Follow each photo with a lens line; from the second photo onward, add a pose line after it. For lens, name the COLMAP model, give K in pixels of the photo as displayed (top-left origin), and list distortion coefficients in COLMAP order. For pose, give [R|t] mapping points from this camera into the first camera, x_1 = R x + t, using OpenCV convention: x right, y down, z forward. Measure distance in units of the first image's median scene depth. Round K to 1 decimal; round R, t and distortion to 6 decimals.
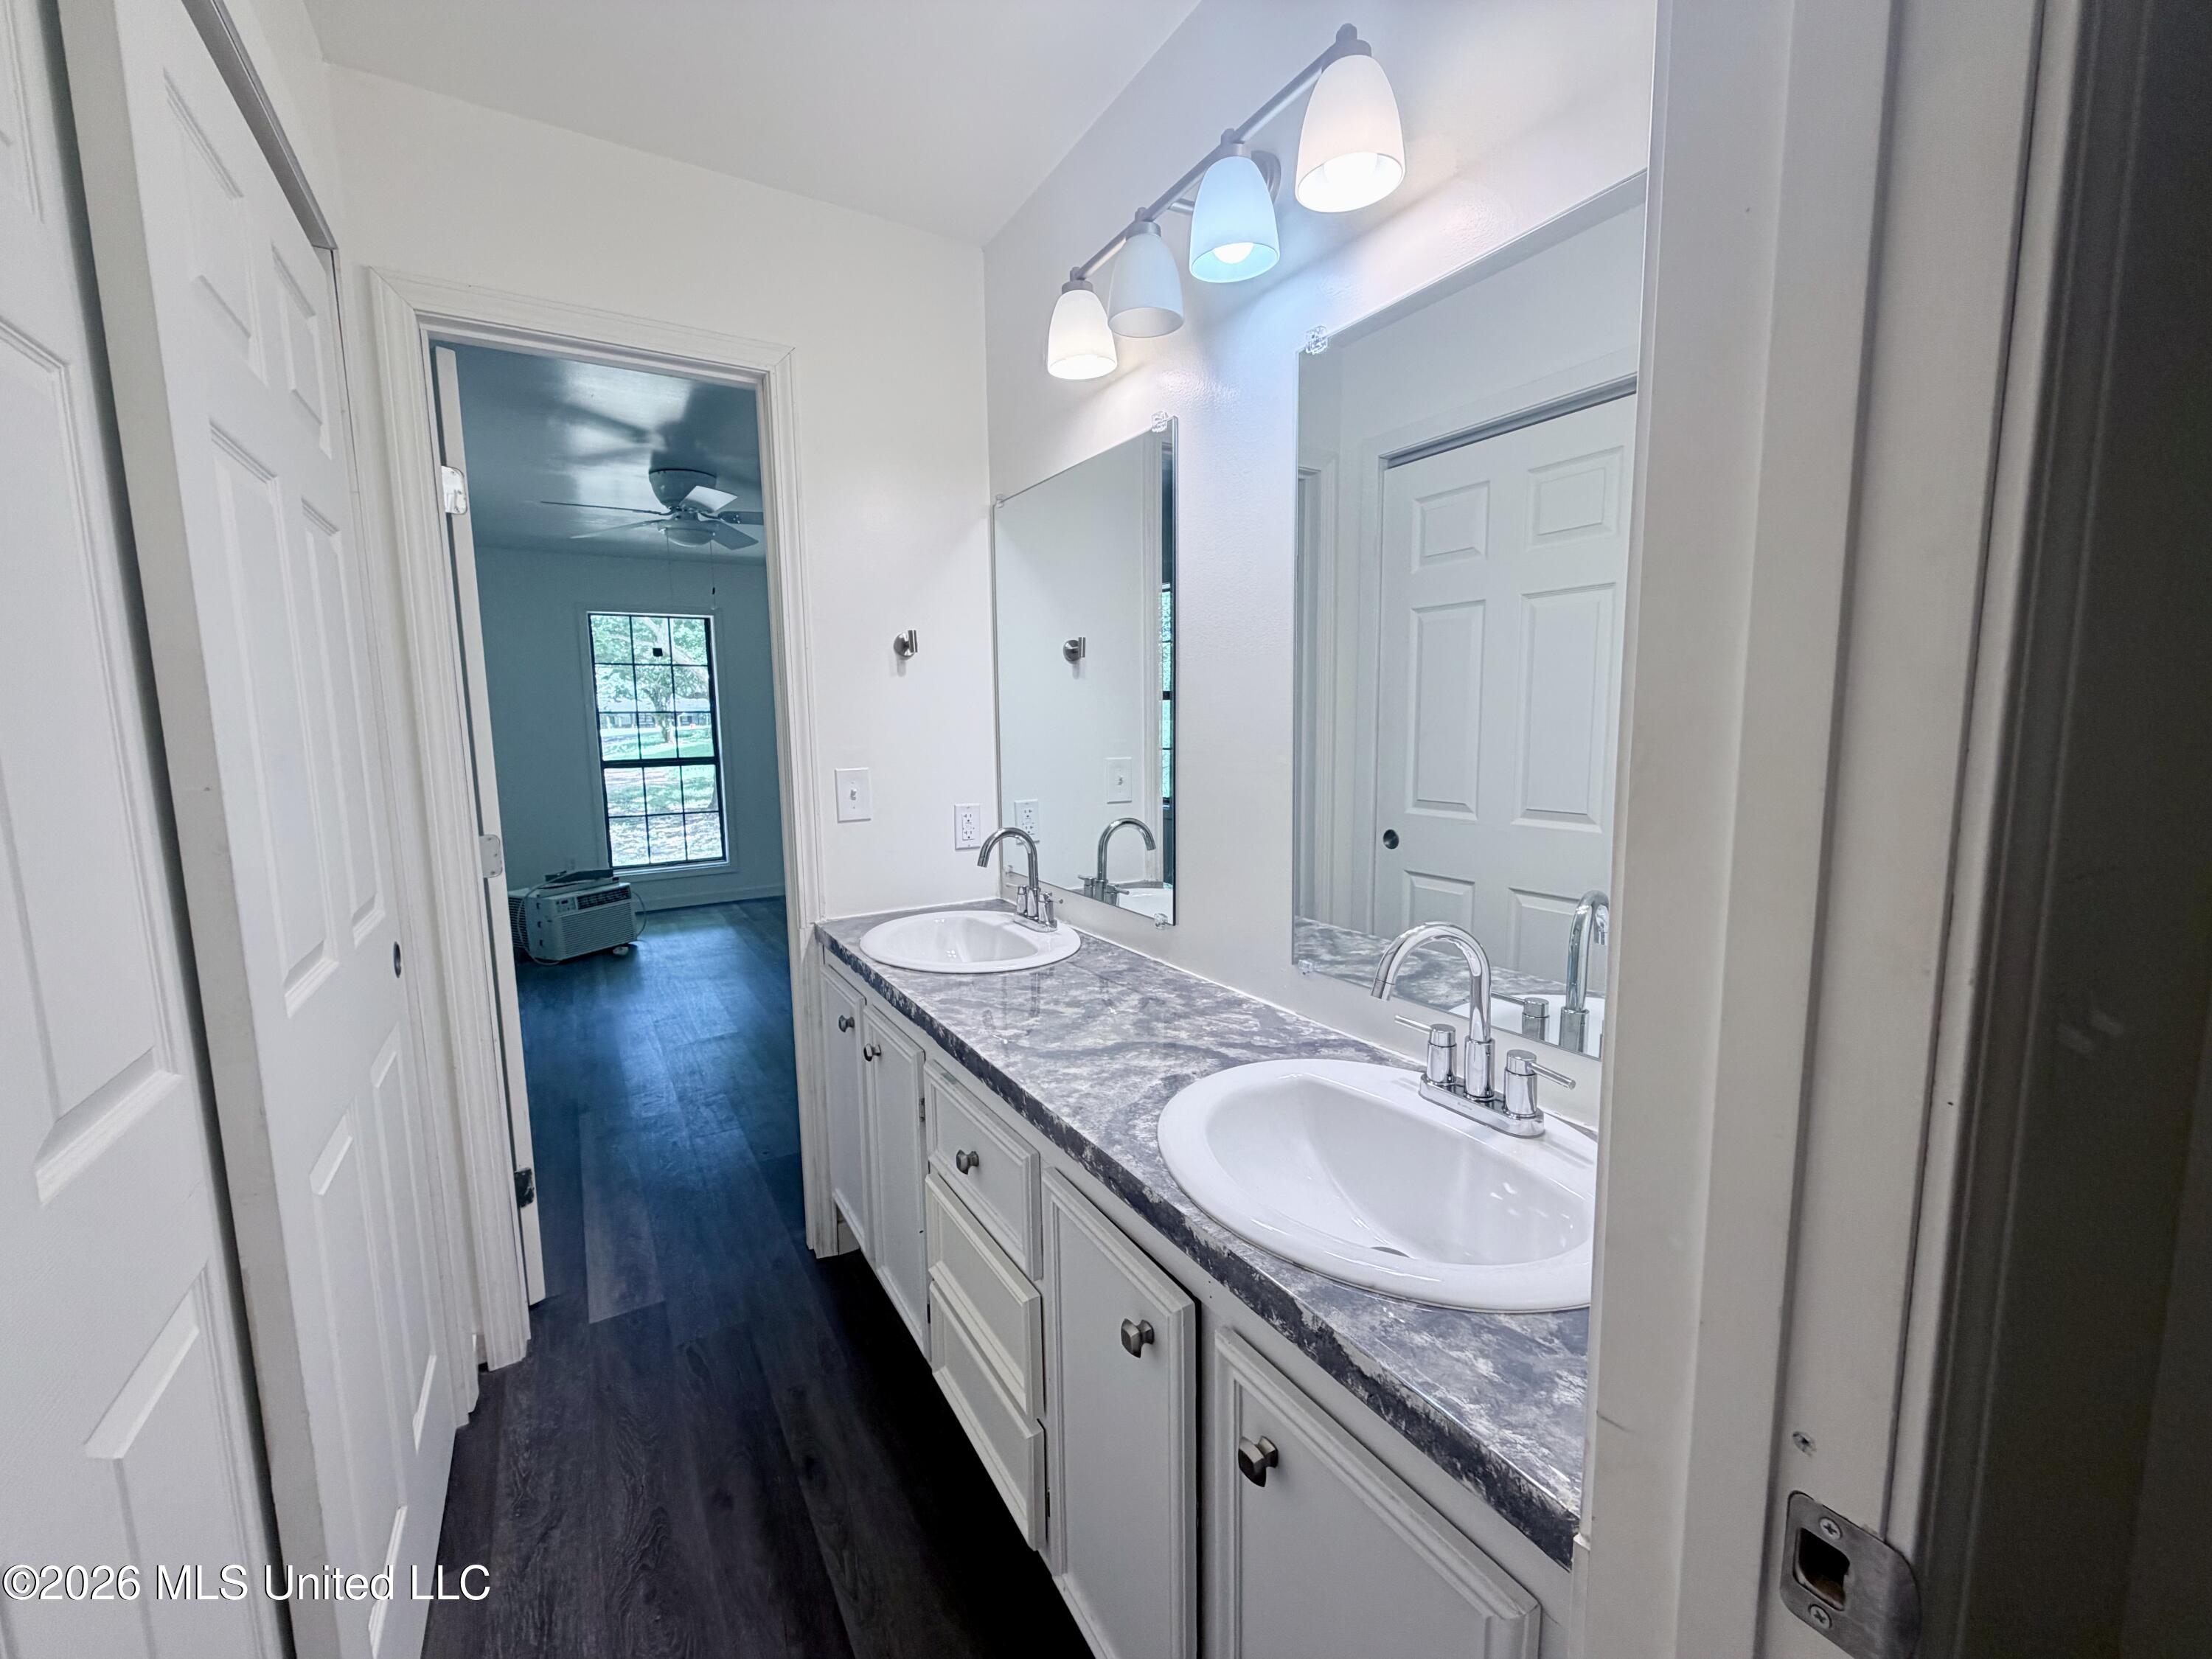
lens RADIAL K [[895.4, 0, 1108.3], [0, 895.4, 833.6], [0, 0, 1]] dist [0.006177, -0.001210]
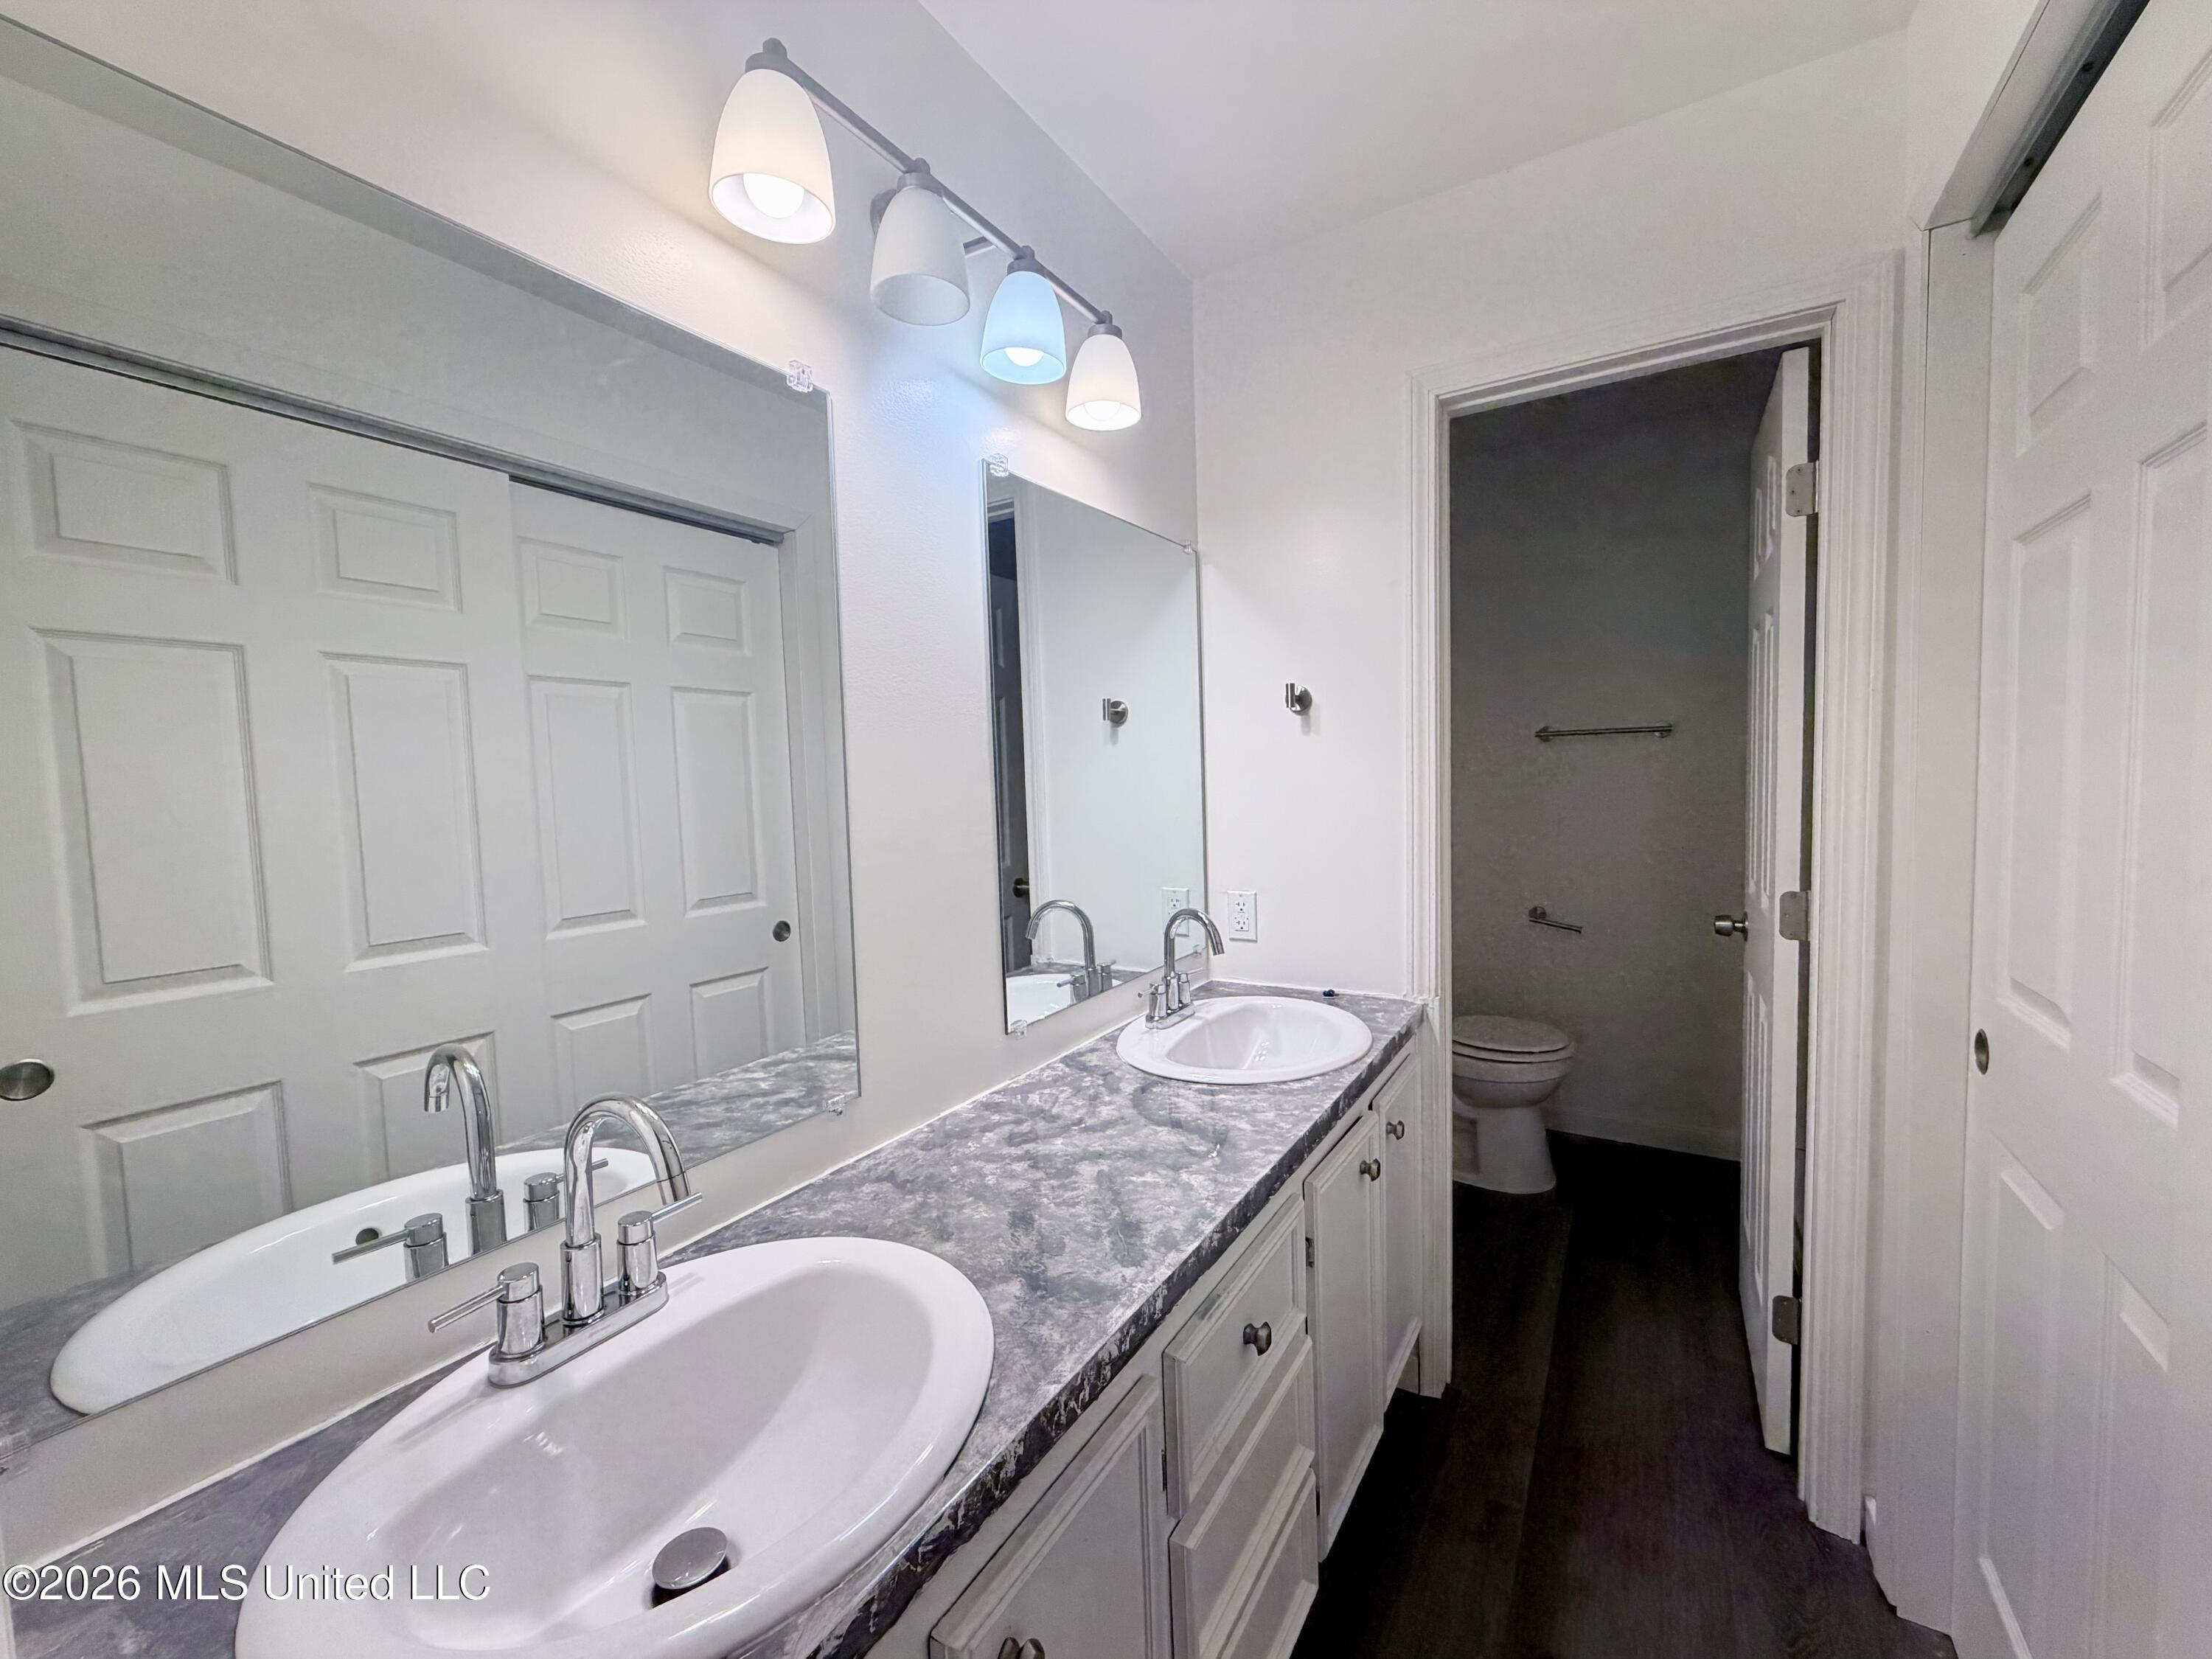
lens RADIAL K [[895.4, 0, 1114.5], [0, 895.4, 836.6], [0, 0, 1]] dist [0.006177, -0.001210]
pose [[-0.465036, -0.024687, 0.884948, -0.737541], [0.154601, 0.981986, 0.108636, -0.163161], [-0.871688, 0.187334, -0.452842, 1.304653]]
